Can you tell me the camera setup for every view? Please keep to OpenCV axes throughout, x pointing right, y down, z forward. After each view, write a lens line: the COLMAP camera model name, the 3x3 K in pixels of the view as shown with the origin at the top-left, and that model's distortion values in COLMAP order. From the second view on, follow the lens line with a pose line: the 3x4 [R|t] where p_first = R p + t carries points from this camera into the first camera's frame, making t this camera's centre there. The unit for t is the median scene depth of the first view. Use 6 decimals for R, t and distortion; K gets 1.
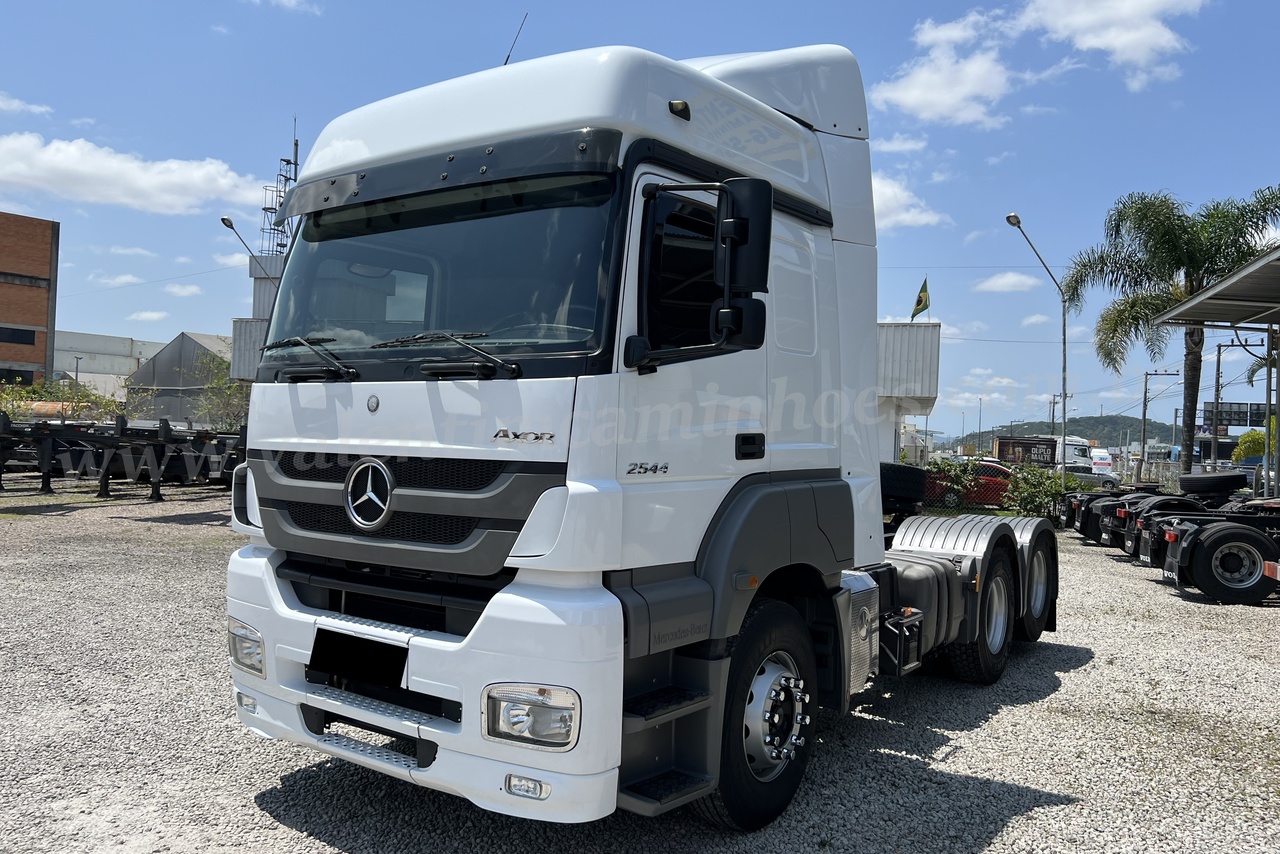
lens RADIAL K [[968.9, 0, 640.6], [0, 968.9, 448.4], [0, 0, 1]] dist [0.061786, -0.068464]
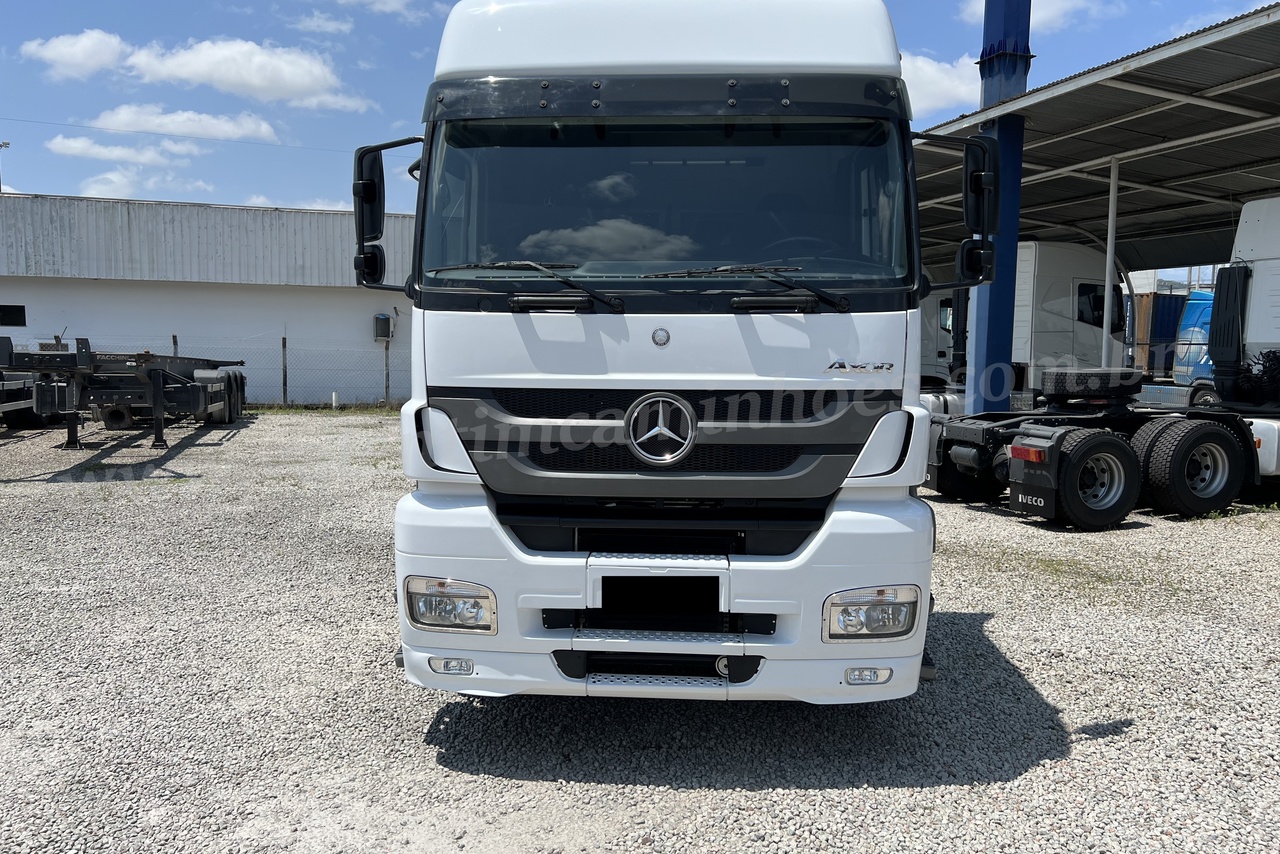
lens RADIAL K [[954.6, 0, 632.2], [0, 954.6, 427.9], [0, 0, 1]] dist [0.062305, -0.072530]
pose [[0.848767, -0.073453, 0.523641, -0.834683], [0.024412, 0.994692, 0.099961, -0.053051], [-0.528204, -0.072060, 0.846054, 0.201394]]
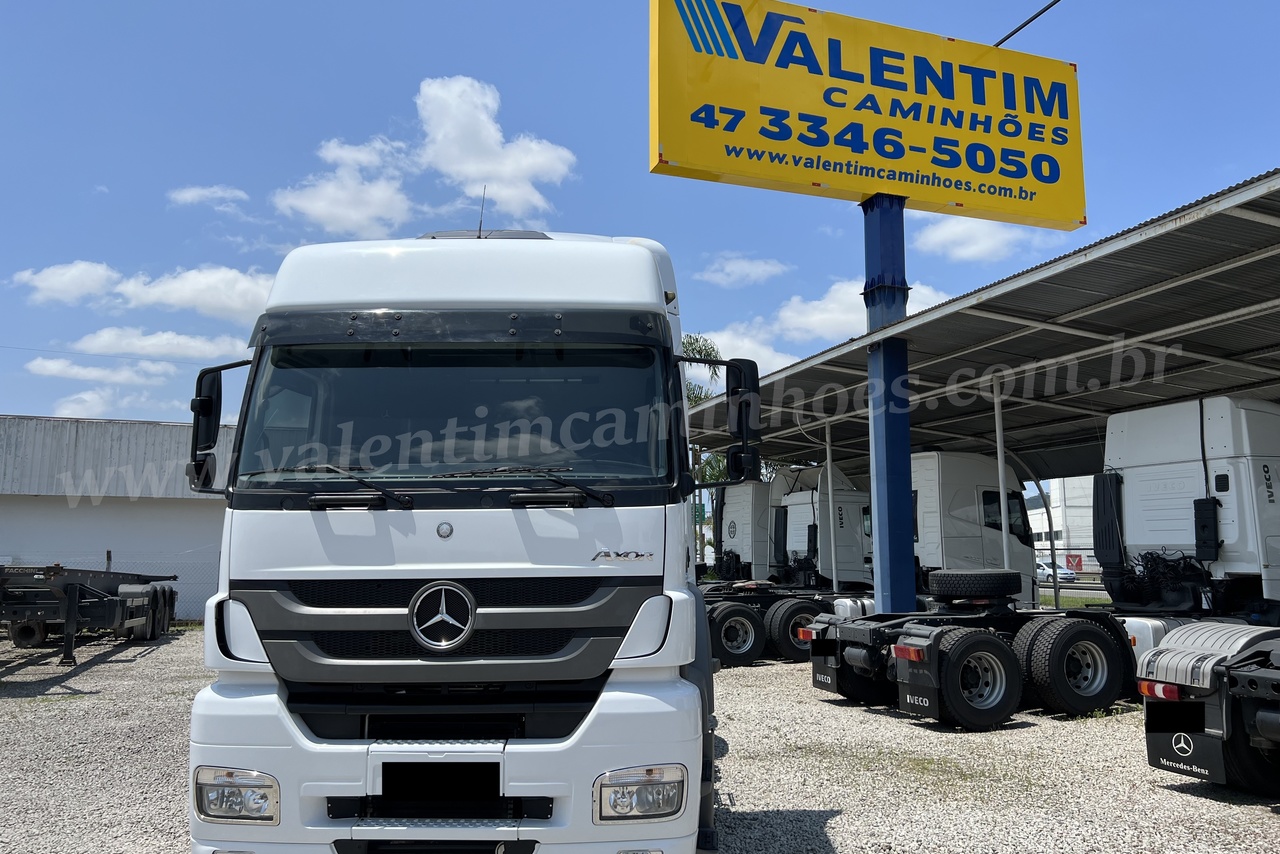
lens RADIAL K [[954.6, 0, 632.2], [0, 954.6, 427.9], [0, 0, 1]] dist [0.062305, -0.072530]
pose [[0.829256, 0.038730, 0.557525, -0.721359], [0.033517, 0.992354, -0.118789, -0.026218], [-0.557862, 0.117193, 0.821617, -0.004193]]
